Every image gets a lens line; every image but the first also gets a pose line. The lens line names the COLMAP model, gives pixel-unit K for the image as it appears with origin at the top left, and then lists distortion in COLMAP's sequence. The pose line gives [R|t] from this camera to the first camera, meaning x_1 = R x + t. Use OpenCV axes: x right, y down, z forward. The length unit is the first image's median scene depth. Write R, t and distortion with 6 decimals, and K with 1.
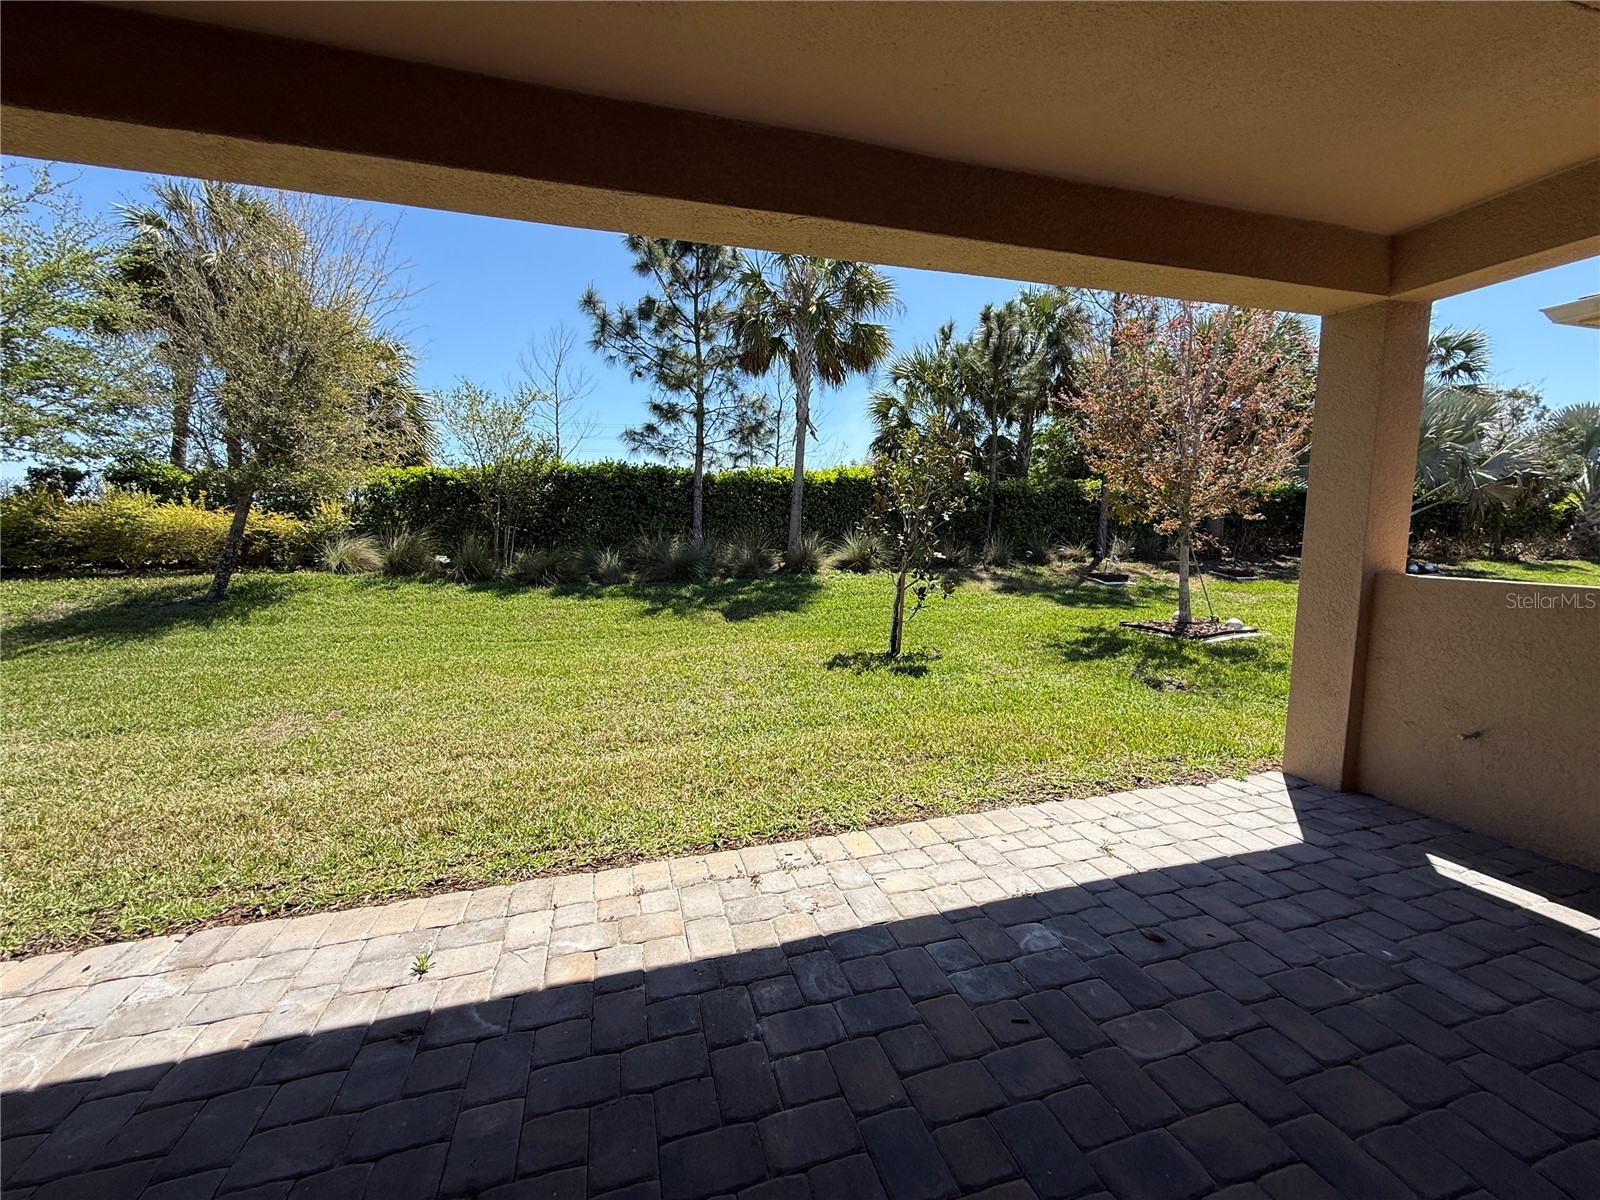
lens RADIAL K [[632.5, 0, 796.9], [0, 632.5, 603.1], [0, 0, 1]] dist [-0.000696, -0.000548]
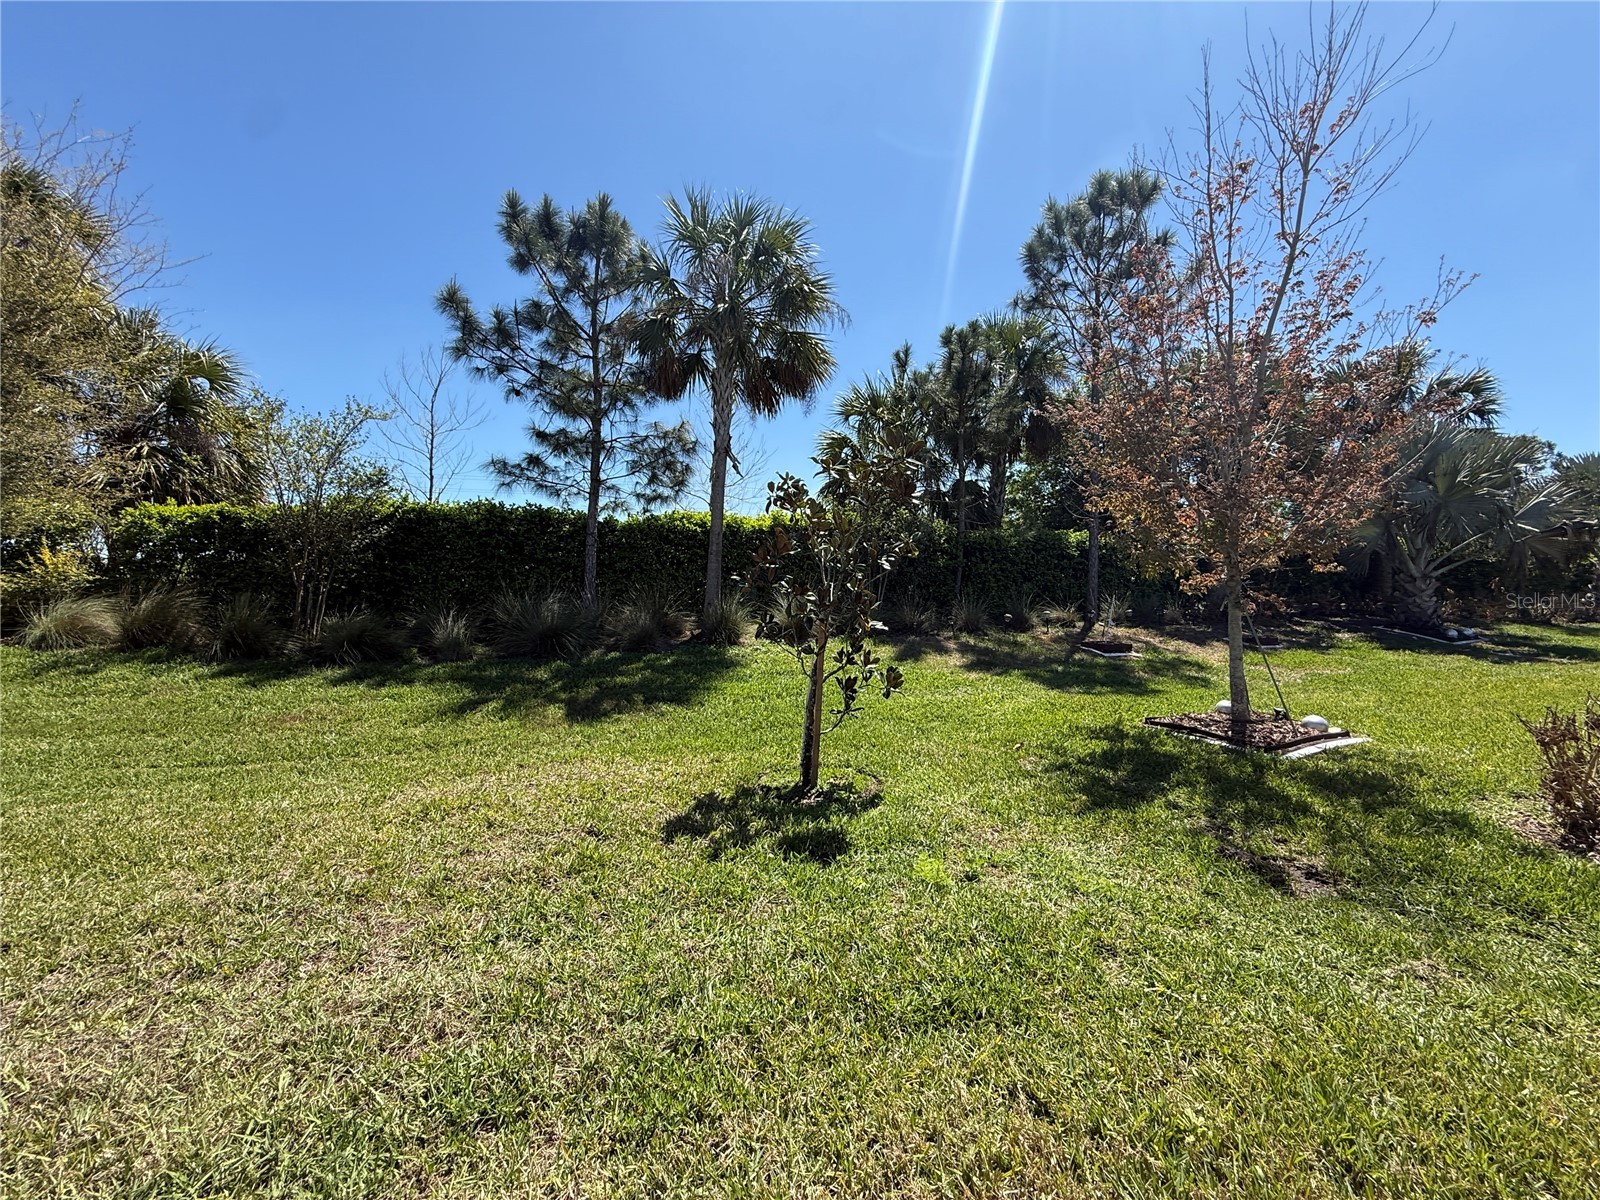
lens RADIAL K [[632.5, 0, 803.6], [0, 632.5, 595.5], [0, 0, 1]] dist [-0.000696, -0.000548]
pose [[0.998785, 0.000893, 0.049270, 0.070340], [0.004349, 0.994336, -0.106191, -0.022874], [-0.049086, 0.106276, 0.993124, 0.219448]]
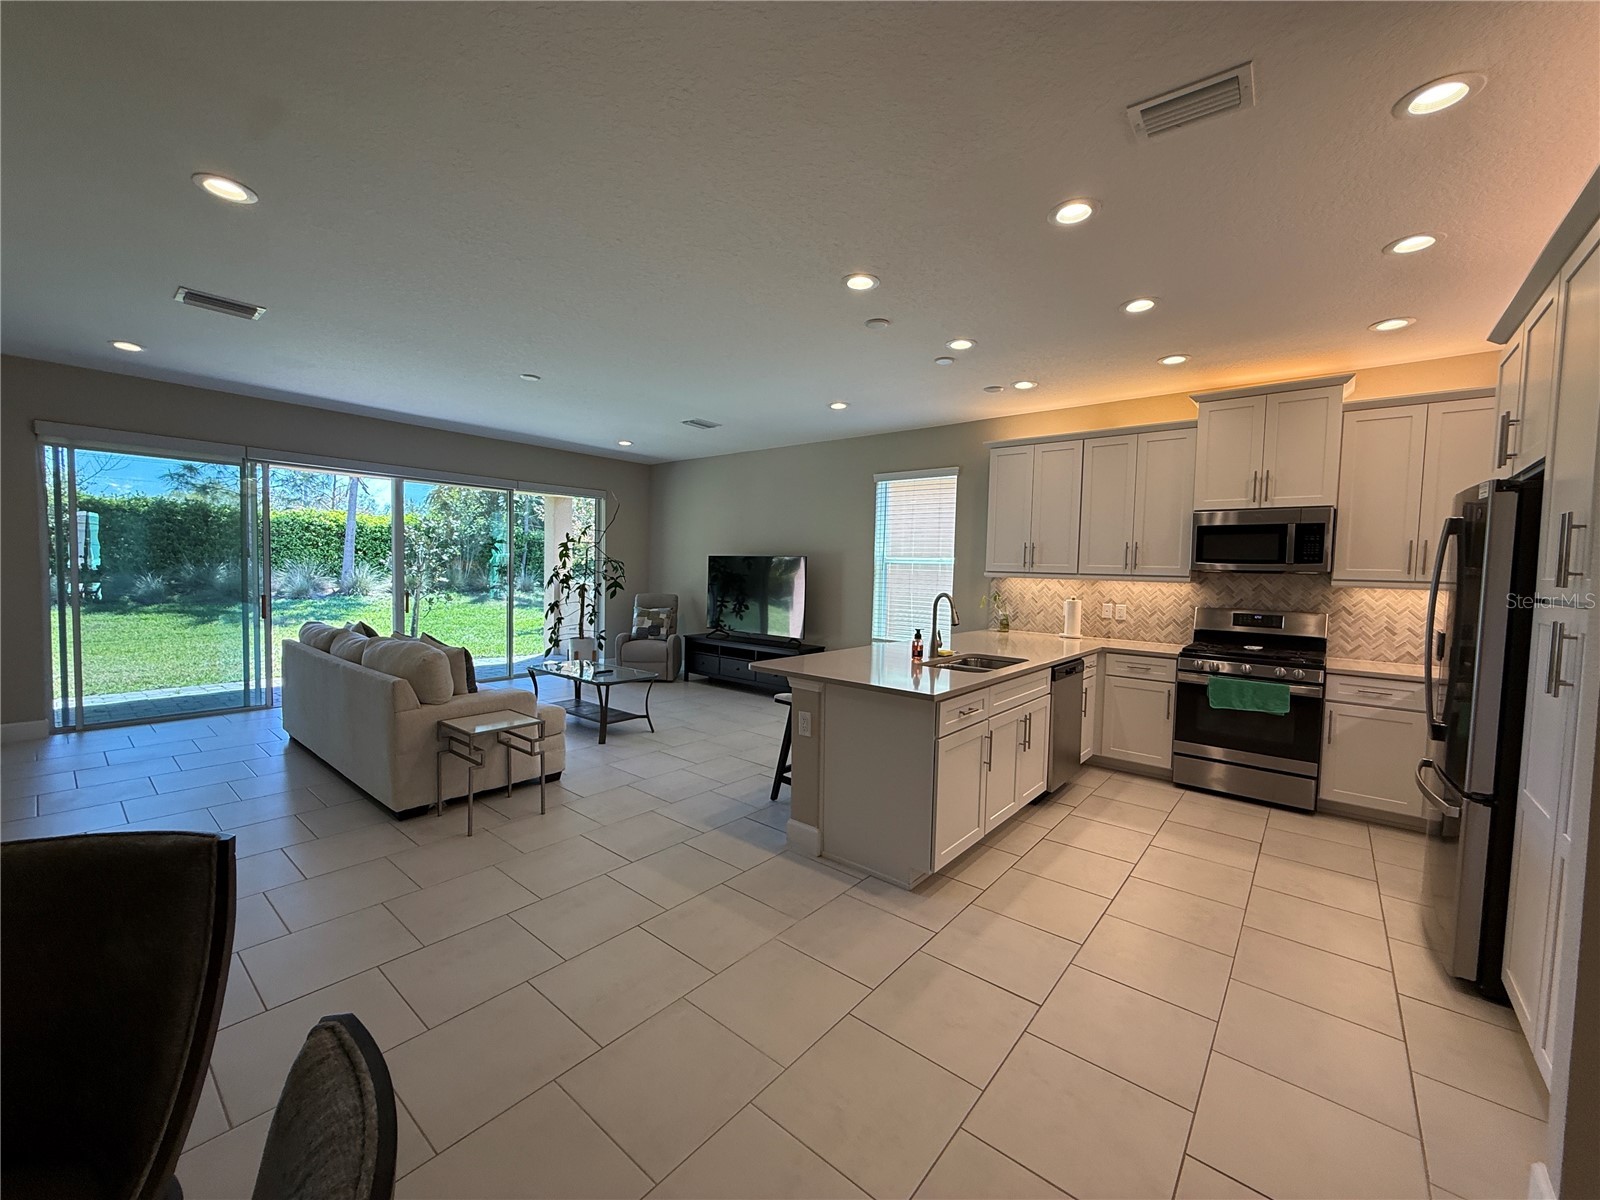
lens RADIAL K [[632.5, 0, 797.5], [0, 632.5, 597.7], [0, 0, 1]] dist [-0.000696, -0.000548]
pose [[0.831058, -0.003622, 0.556174, 0.041037], [0.041200, 0.997632, -0.055066, 0.062680], [-0.554658, 0.068678, 0.829240, -0.551635]]
